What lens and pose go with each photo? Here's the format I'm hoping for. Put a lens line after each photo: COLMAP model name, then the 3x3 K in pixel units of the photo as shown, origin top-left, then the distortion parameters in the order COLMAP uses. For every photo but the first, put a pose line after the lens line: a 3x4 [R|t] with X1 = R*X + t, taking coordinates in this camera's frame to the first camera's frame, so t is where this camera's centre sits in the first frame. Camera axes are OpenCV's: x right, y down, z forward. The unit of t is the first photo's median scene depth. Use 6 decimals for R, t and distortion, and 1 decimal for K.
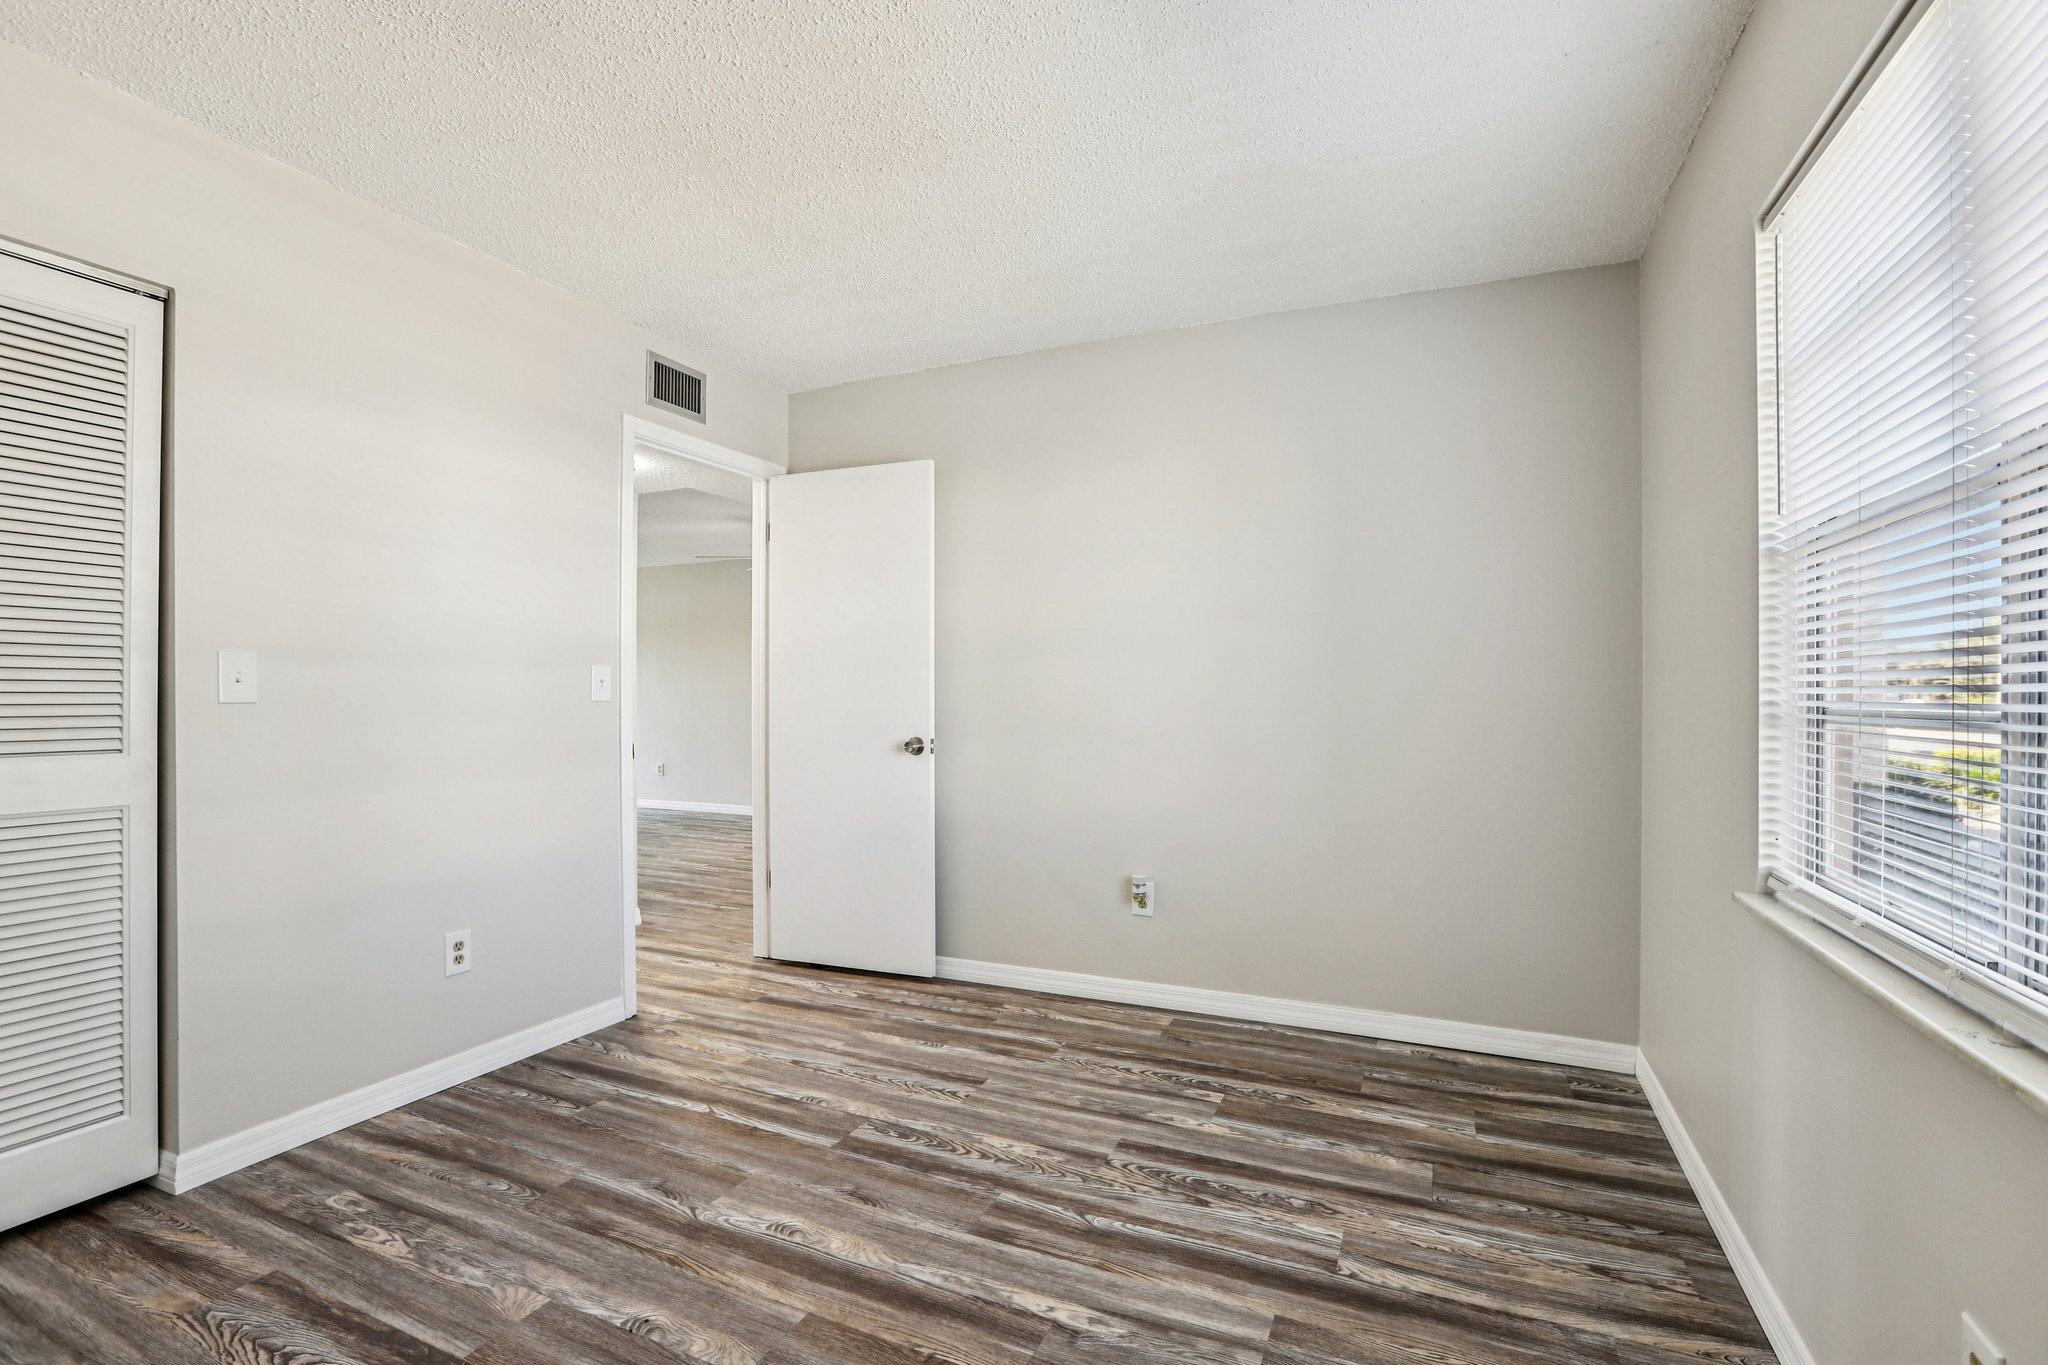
lens RADIAL K [[940.9, 0, 1016.9], [0, 940.9, 683.8], [0, 0, 1]] dist [-0.042481, 0.013278]
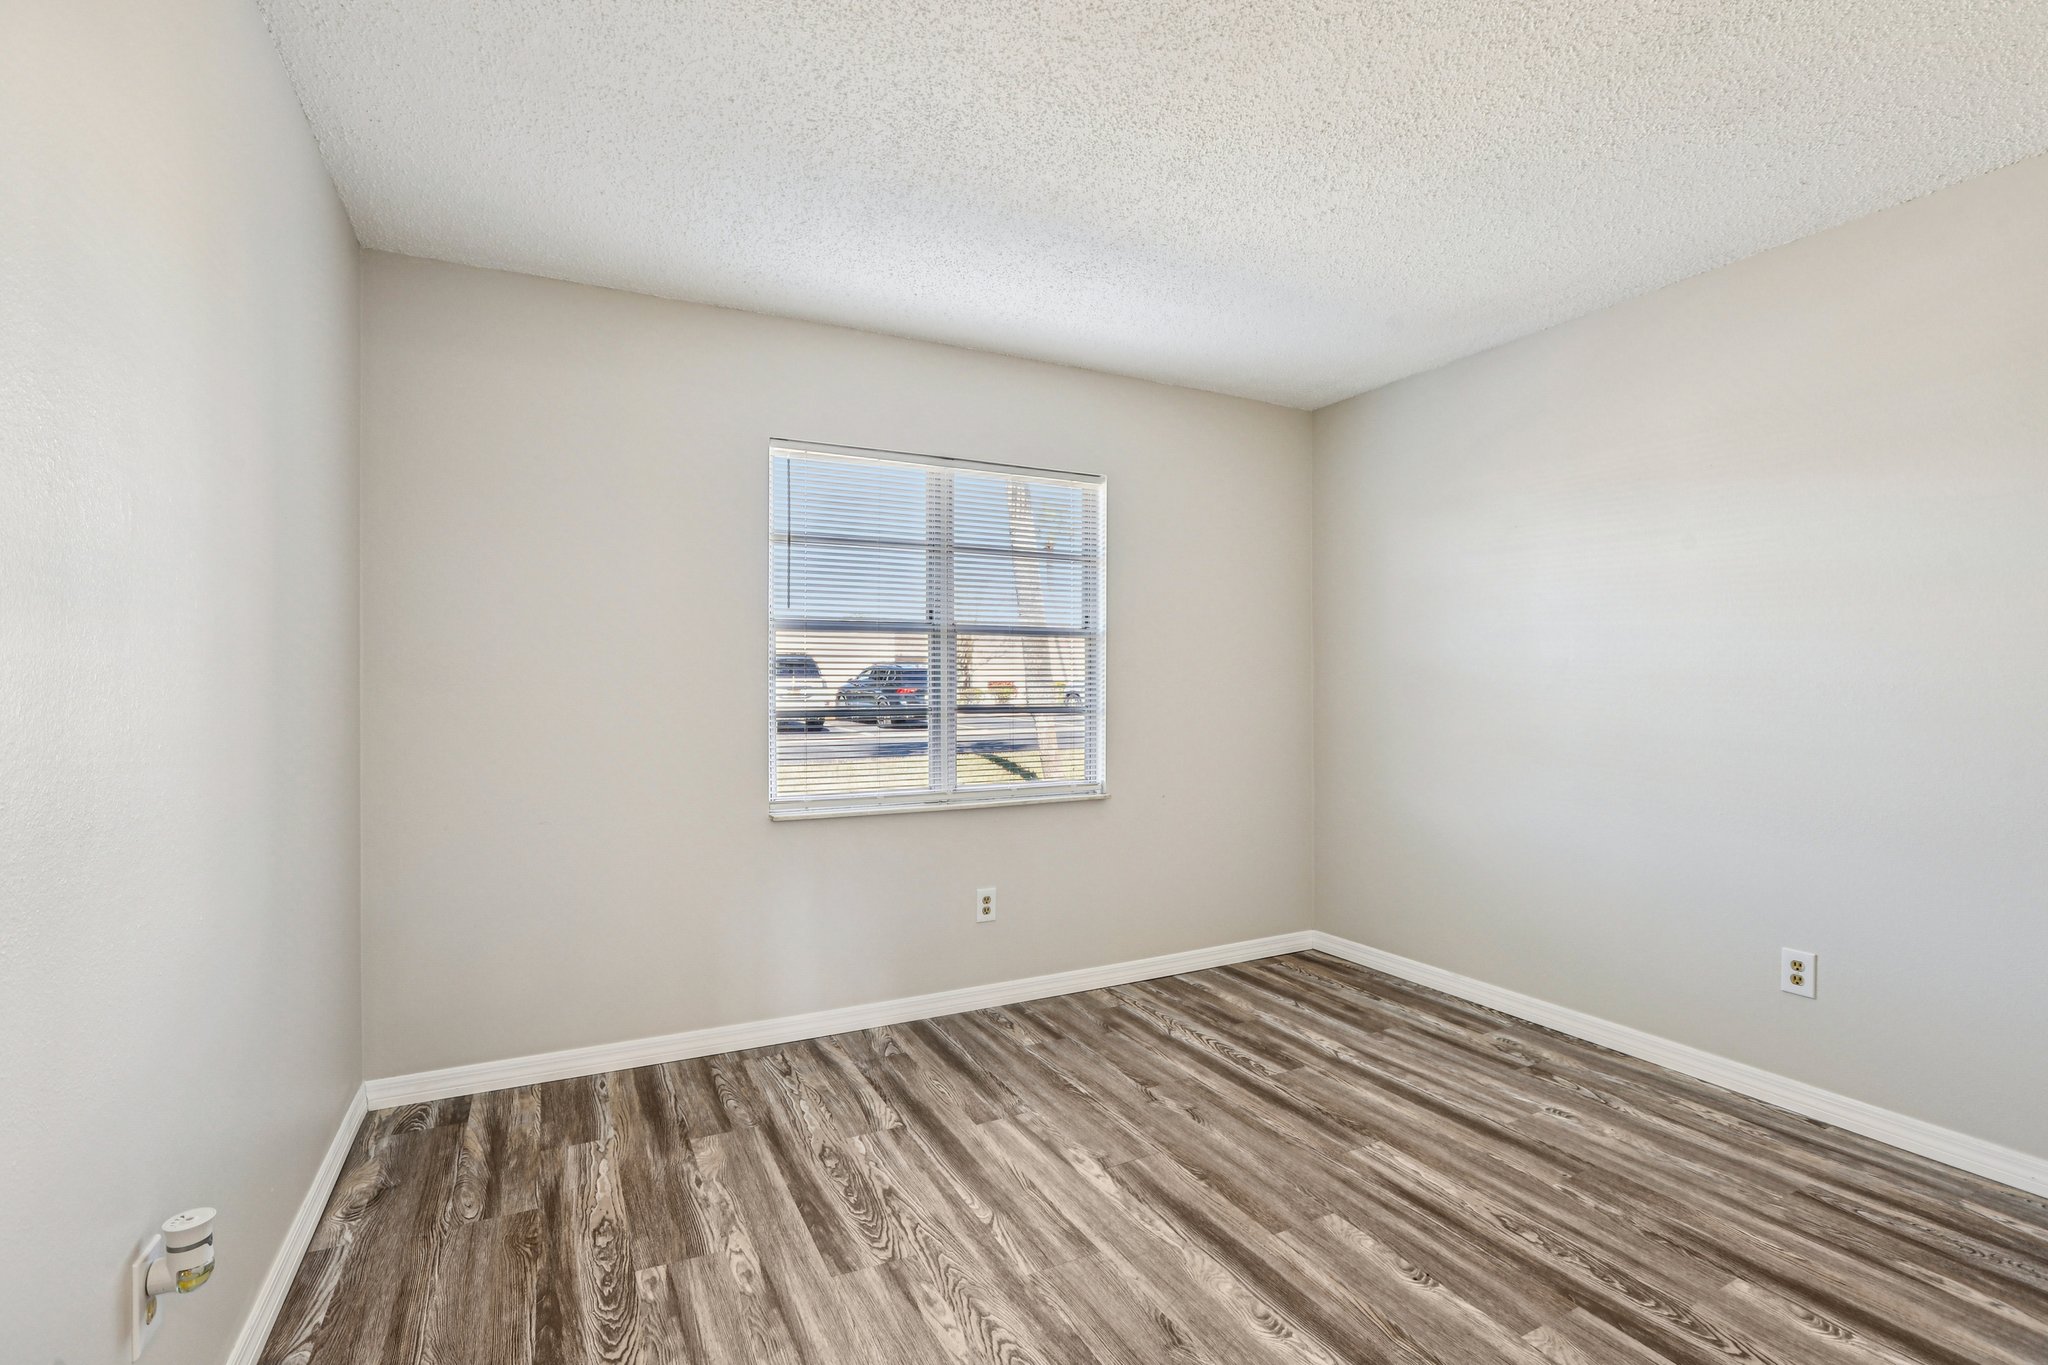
lens RADIAL K [[940.9, 0, 1016.2], [0, 940.9, 668.1], [0, 0, 1]] dist [-0.042481, 0.013278]
pose [[-0.785819, 0.010430, 0.618369, -0.619362], [-0.005304, 0.999707, -0.023602, -0.016088], [-0.618434, -0.021827, -0.785534, 1.885741]]
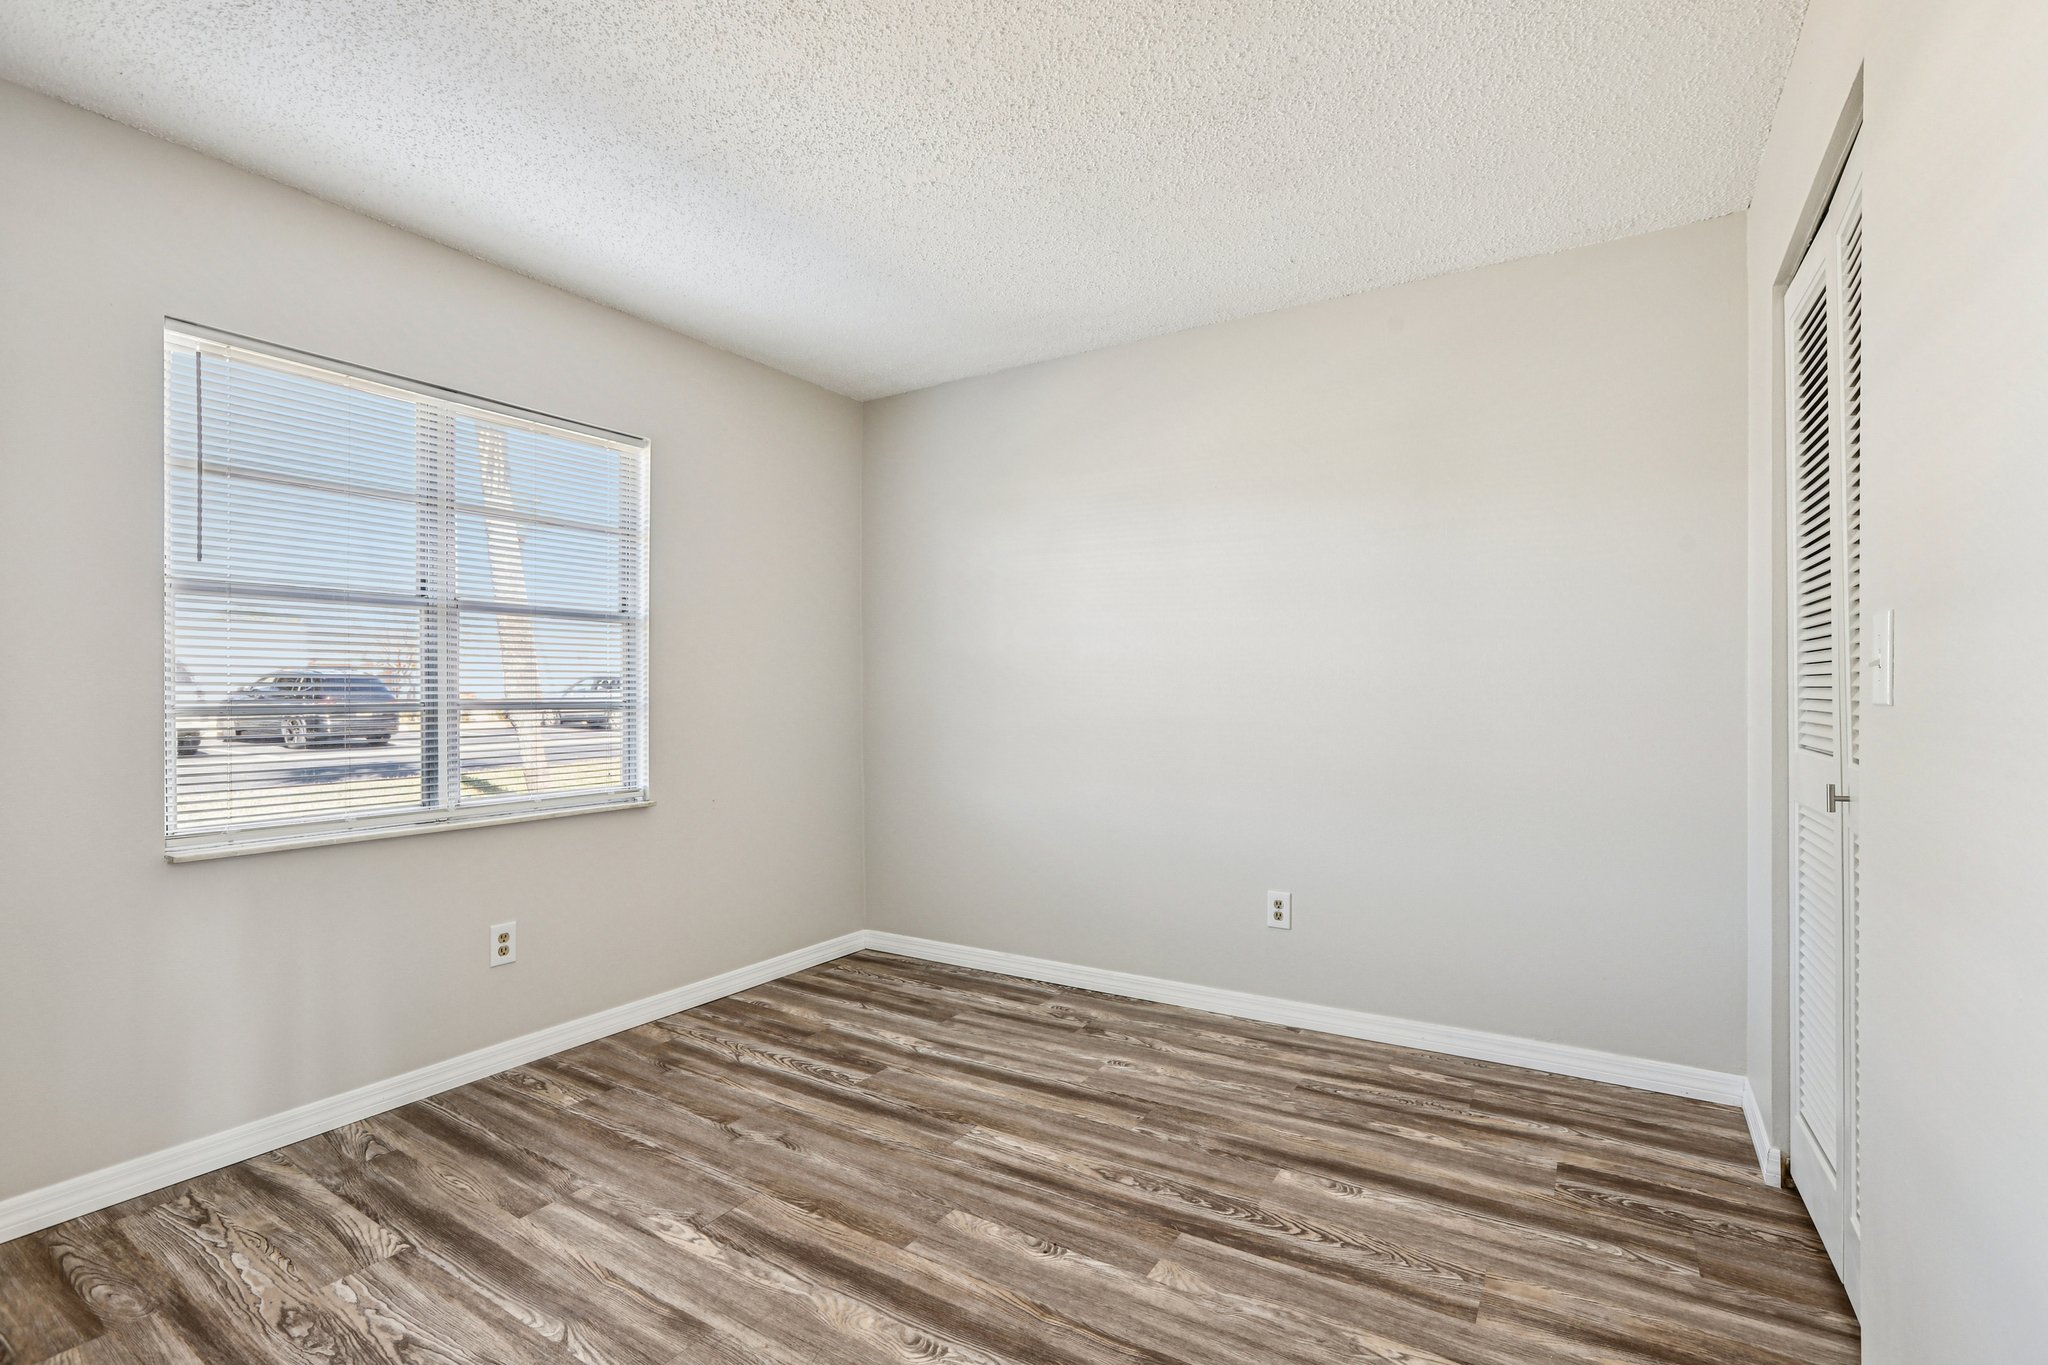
lens RADIAL K [[940.9, 0, 1028.1], [0, 940.9, 684.9], [0, 0, 1]] dist [-0.042481, 0.013278]
pose [[-0.992186, 0.006269, 0.124609, -0.452893], [0.003750, 0.999784, -0.020440, 0.022536], [-0.124710, -0.019813, -0.991995, 1.836702]]
